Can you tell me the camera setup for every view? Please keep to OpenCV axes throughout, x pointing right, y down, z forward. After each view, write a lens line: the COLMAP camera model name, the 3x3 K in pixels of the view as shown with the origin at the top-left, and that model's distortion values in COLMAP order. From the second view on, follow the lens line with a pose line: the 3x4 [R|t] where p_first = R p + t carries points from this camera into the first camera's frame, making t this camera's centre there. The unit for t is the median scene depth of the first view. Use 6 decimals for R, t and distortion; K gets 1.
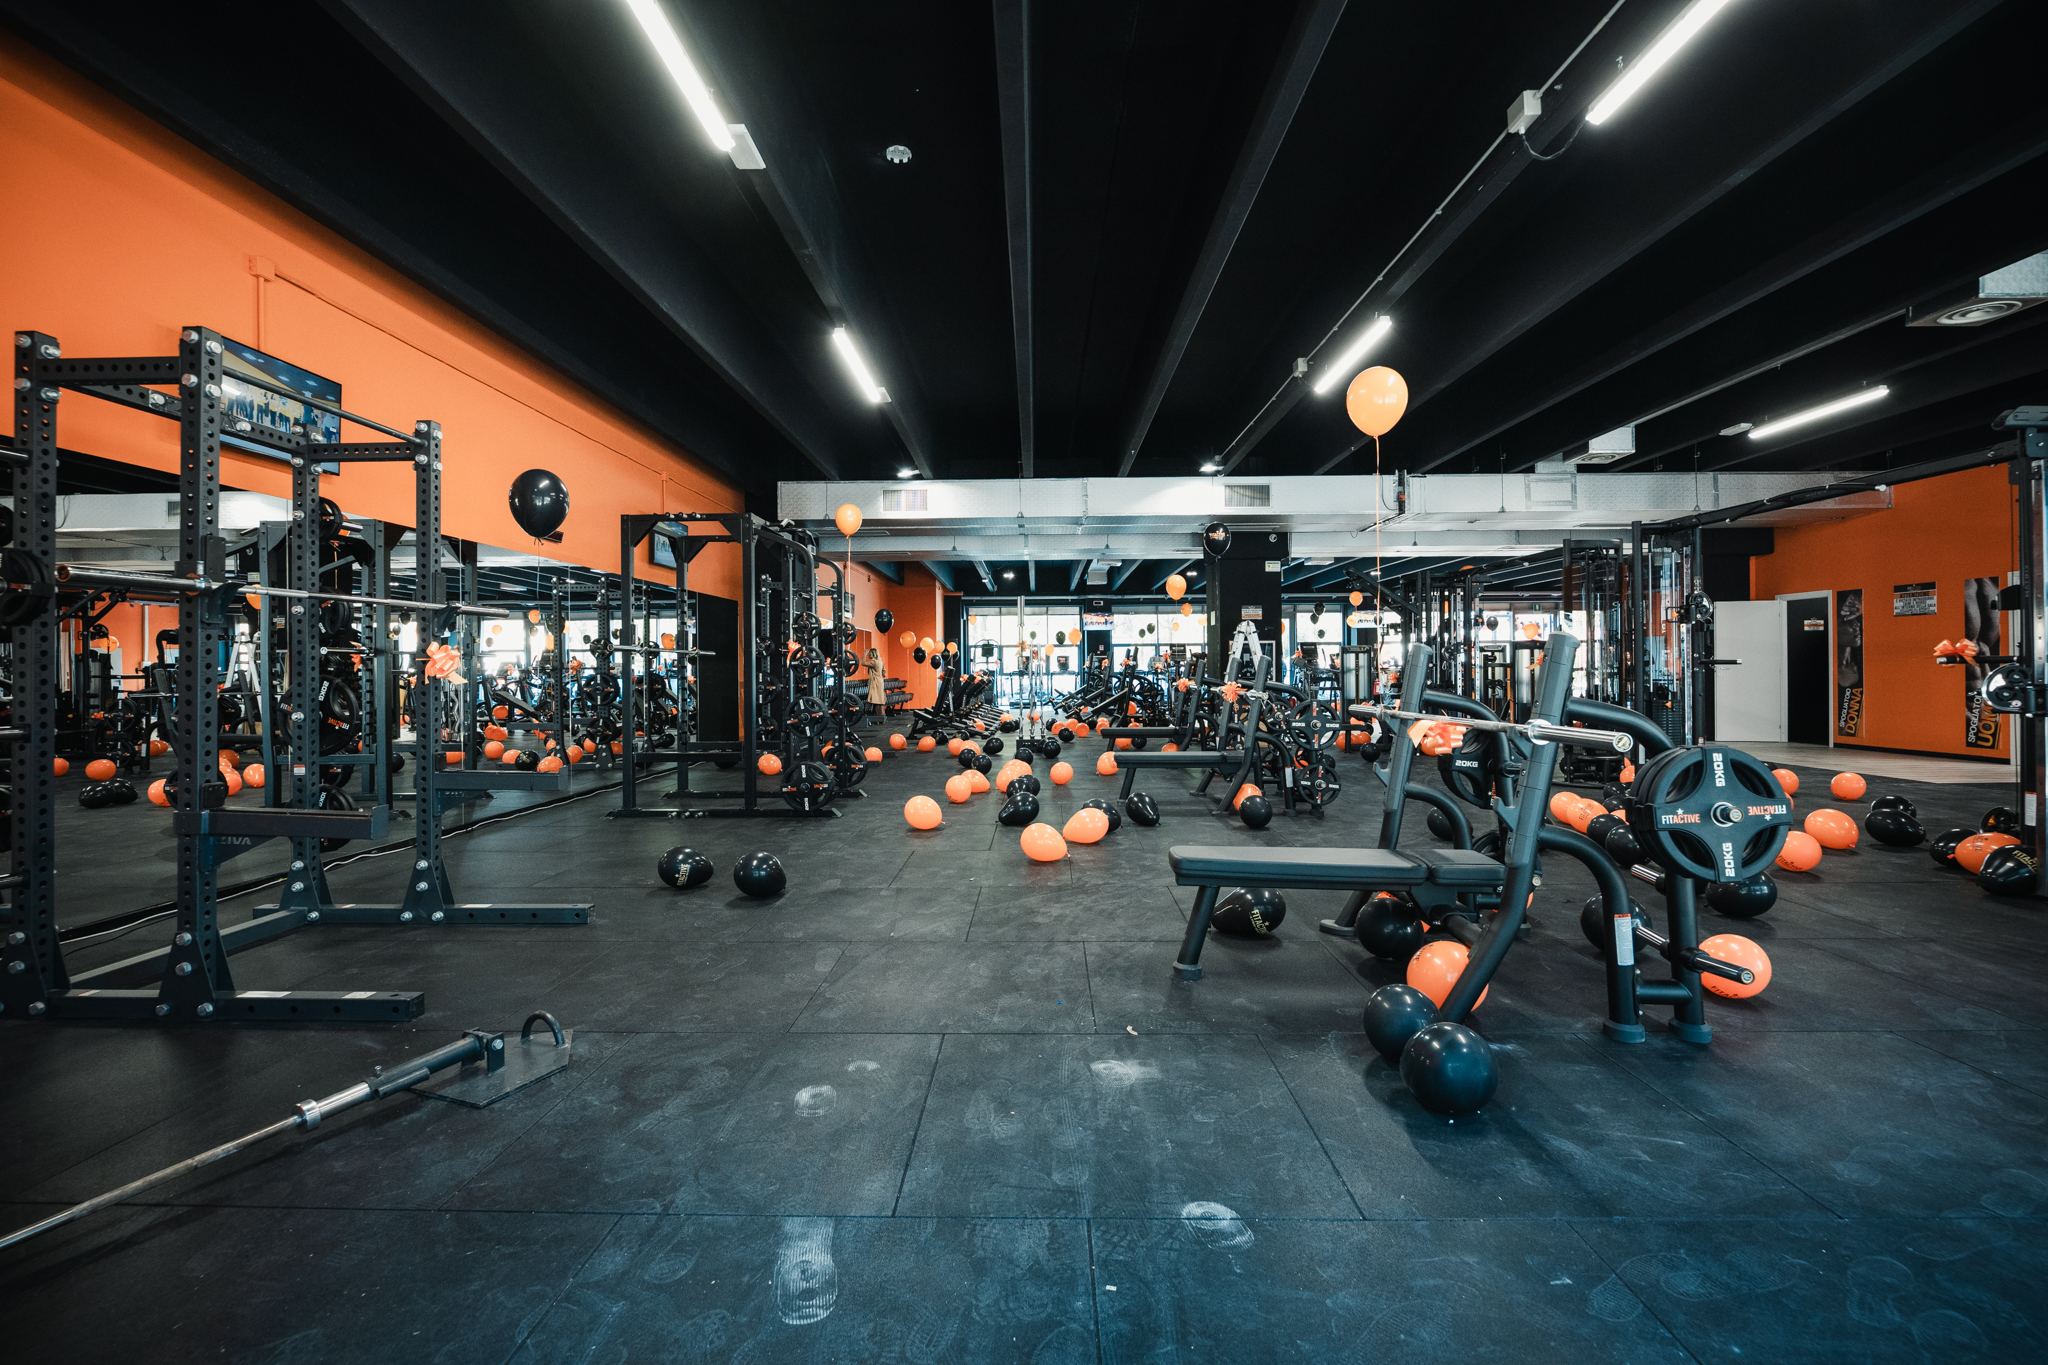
lens RADIAL K [[921.1, 0, 1018.7], [0, 921.1, 674.1], [0, 0, 1]] dist [0.000363, 0.000153]
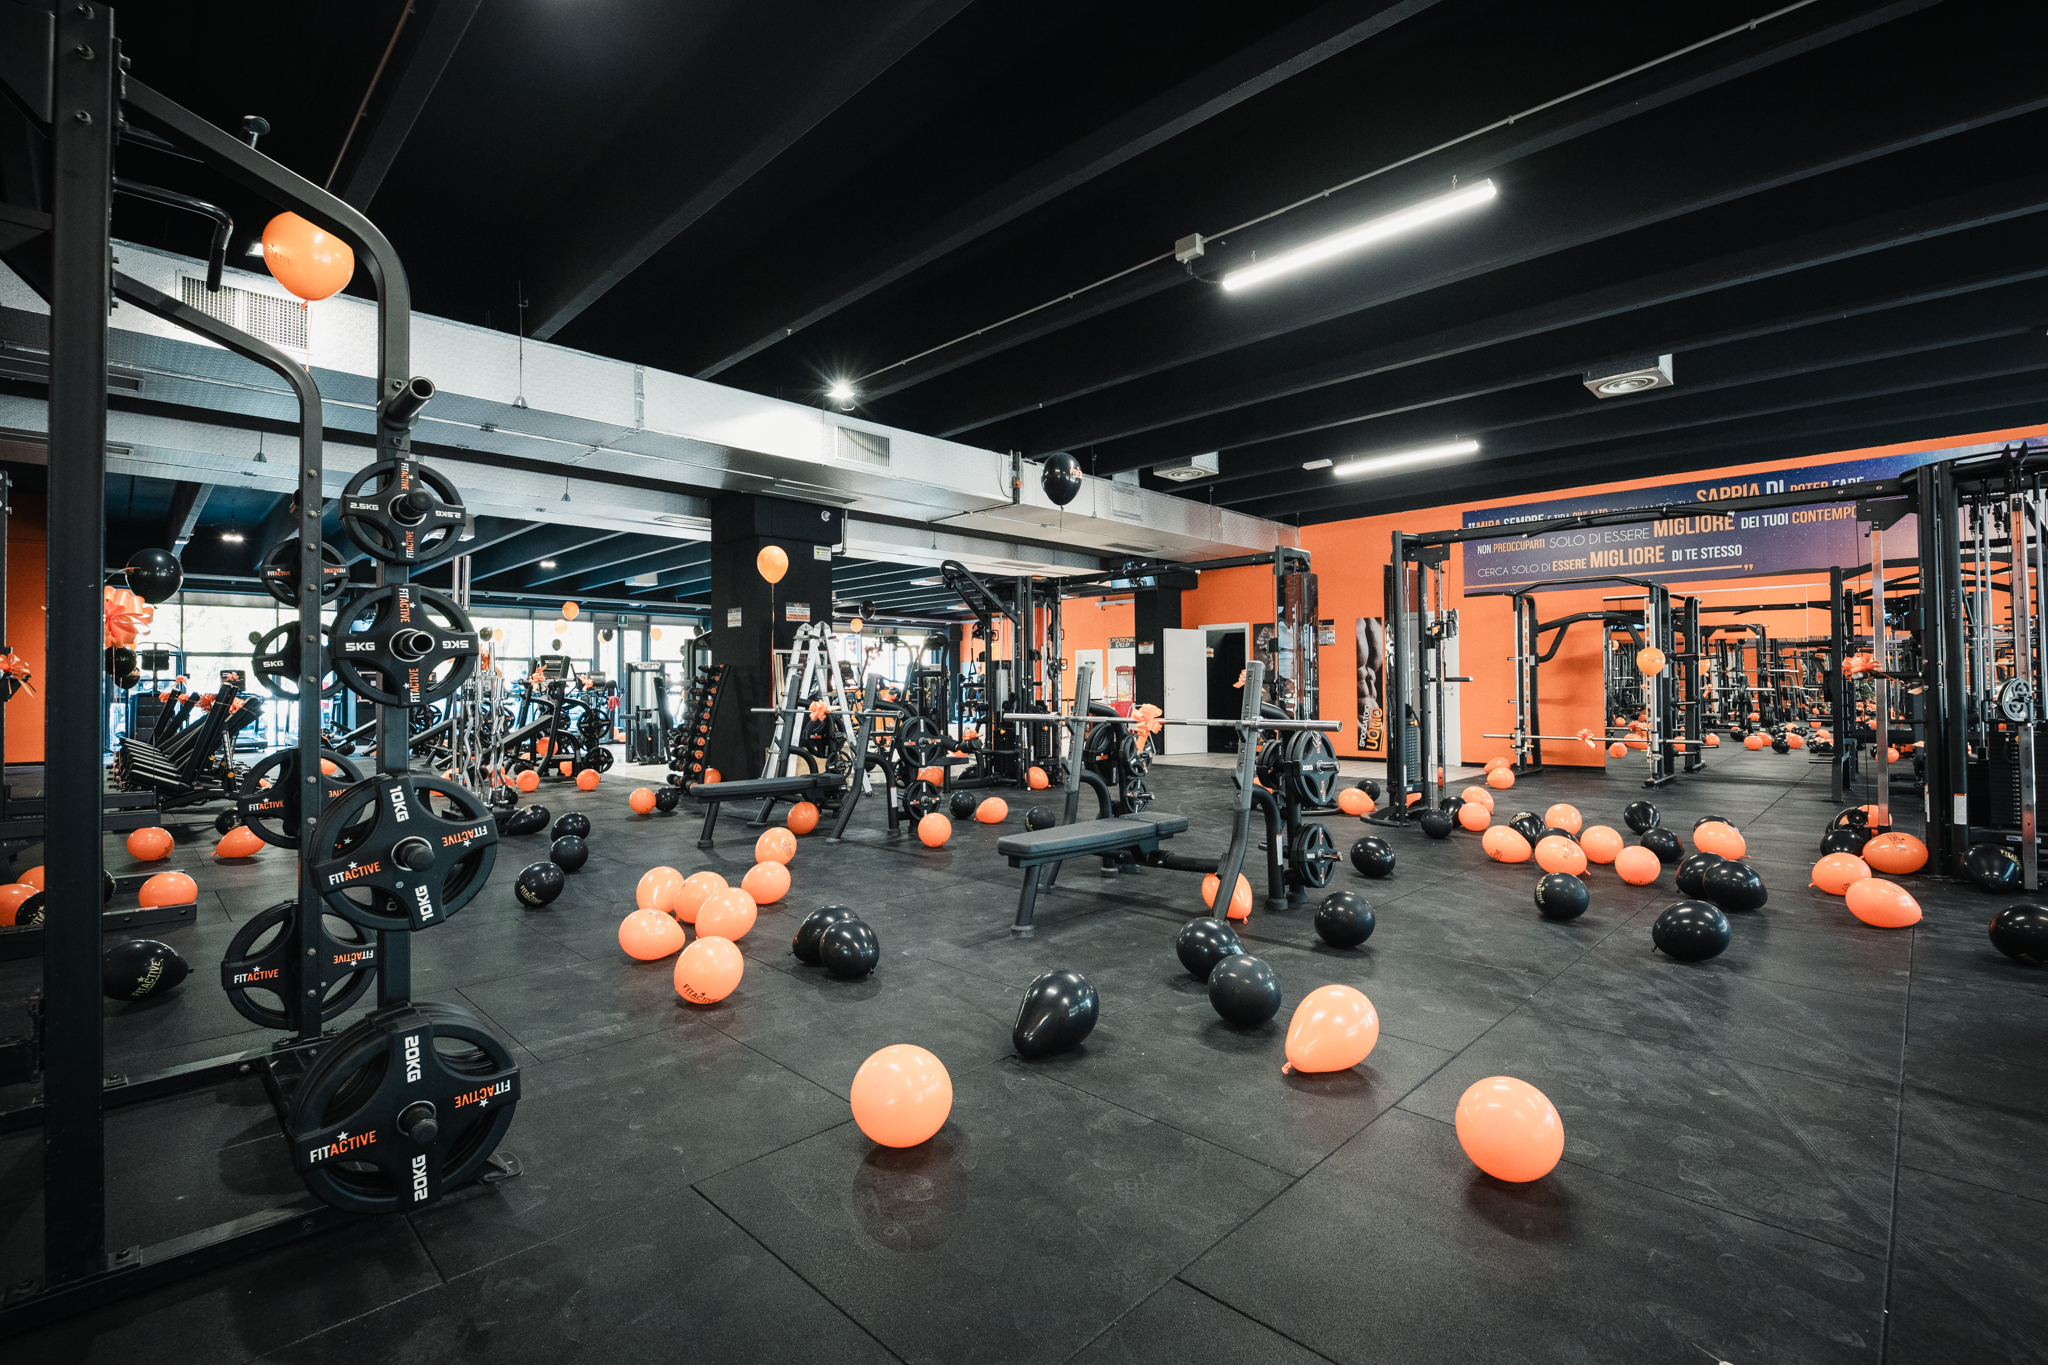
lens RADIAL K [[921.1, 0, 1018.7], [0, 921.1, 674.1], [0, 0, 1]] dist [0.000363, 0.000153]
pose [[0.688595, 0.013804, 0.725015, -0.188470], [0.004621, 0.999715, -0.023423, 0.001379], [-0.725132, 0.019479, 0.688335, 0.418661]]
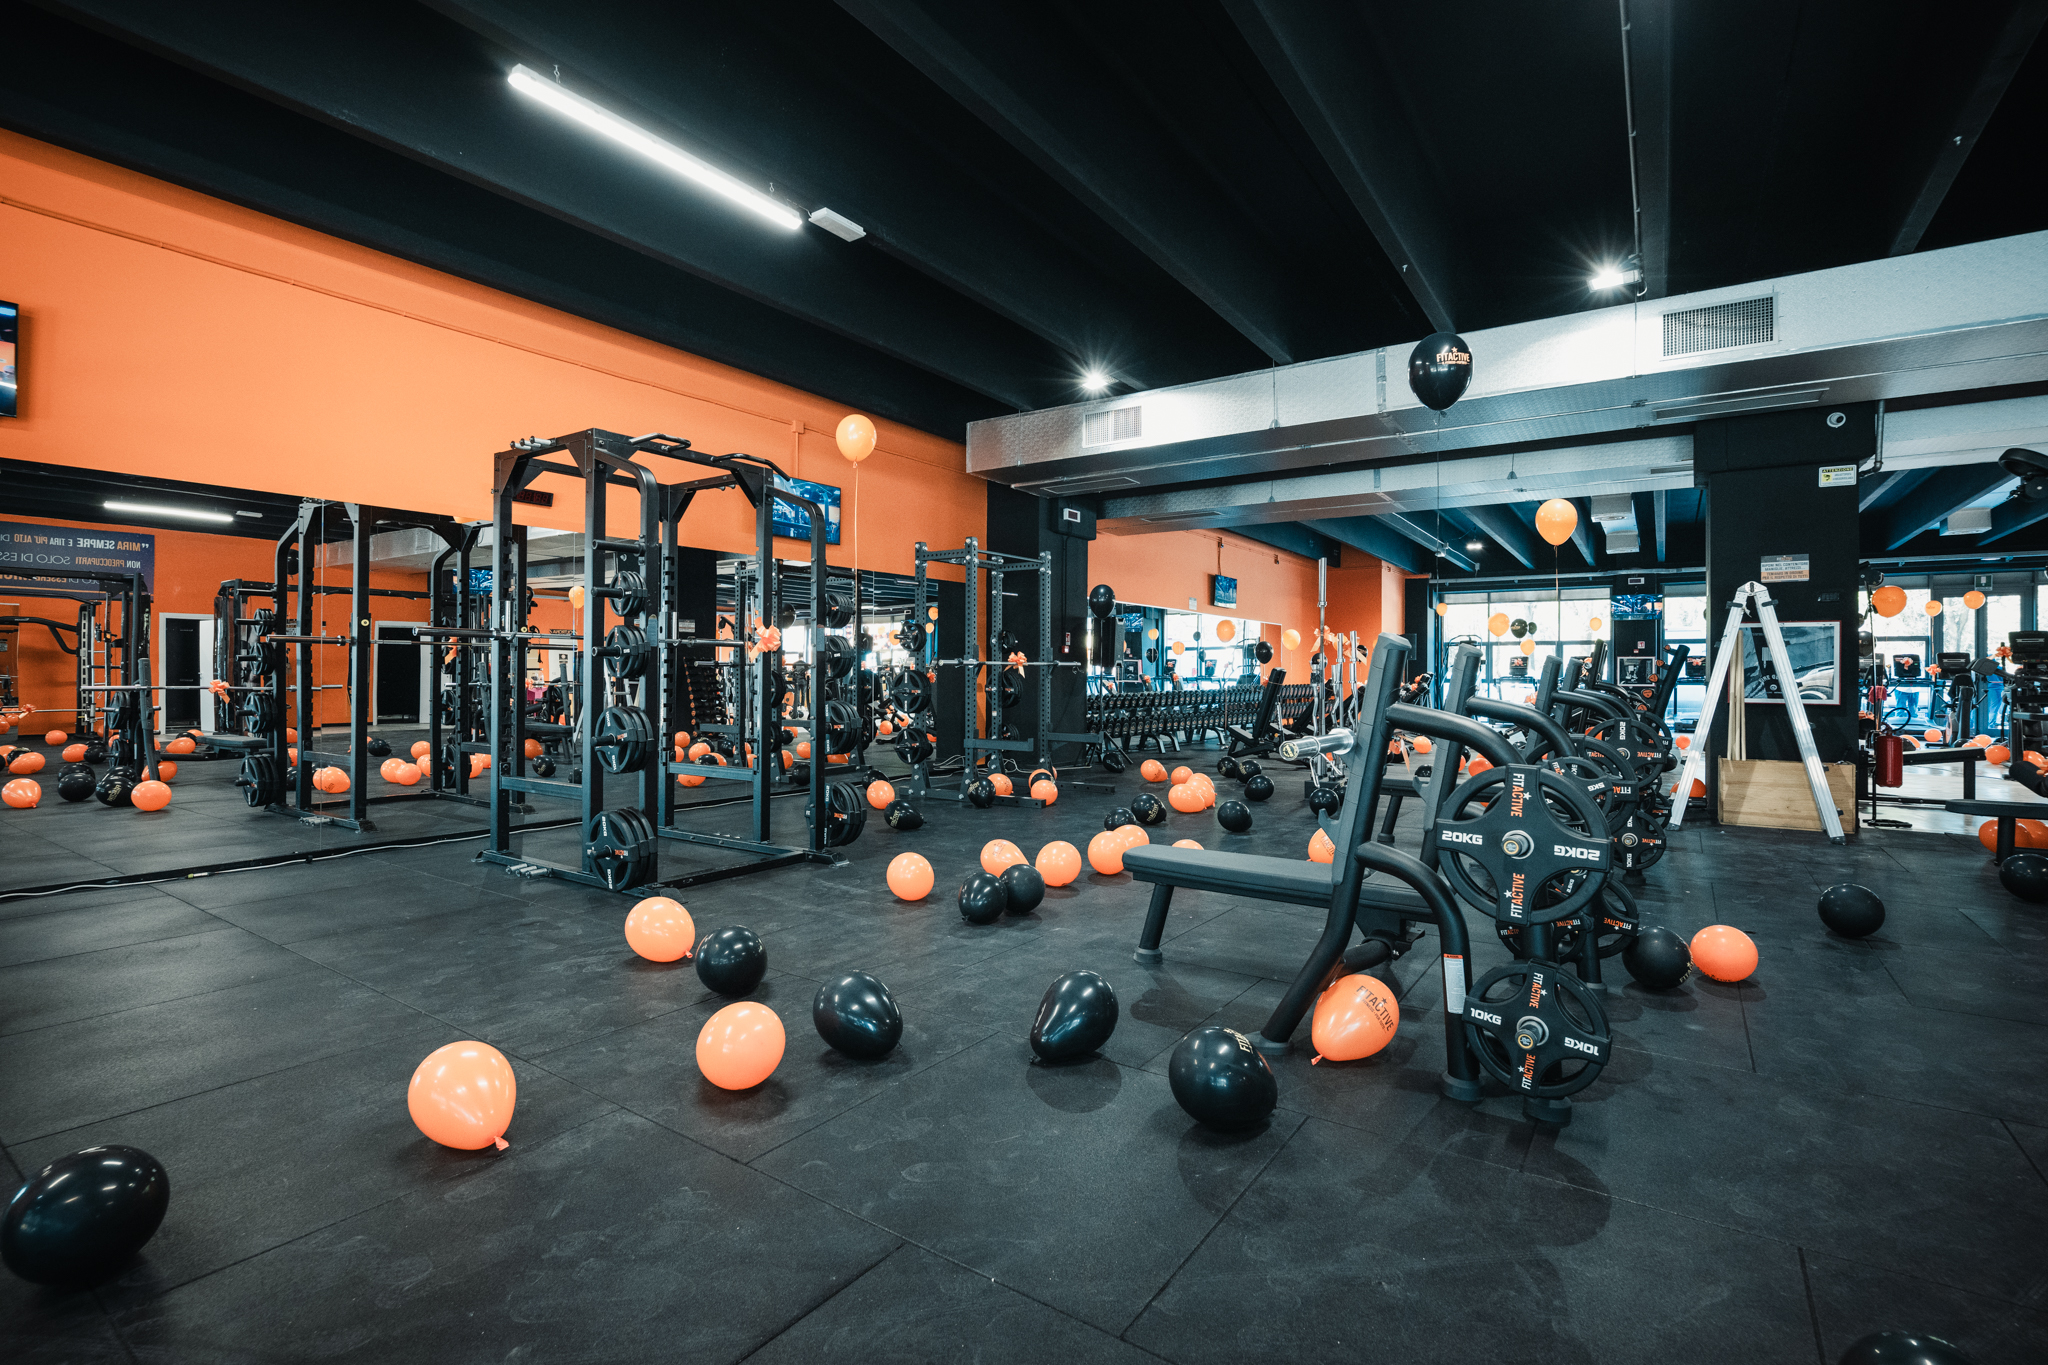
lens RADIAL K [[921.1, 0, 1018.7], [0, 921.1, 674.1], [0, 0, 1]] dist [0.000363, 0.000153]
pose [[0.837804, 0.015564, -0.545749, 0.205153], [-0.015850, 0.999866, 0.004183, -0.003051], [0.545741, 0.005146, 0.837938, 0.379977]]
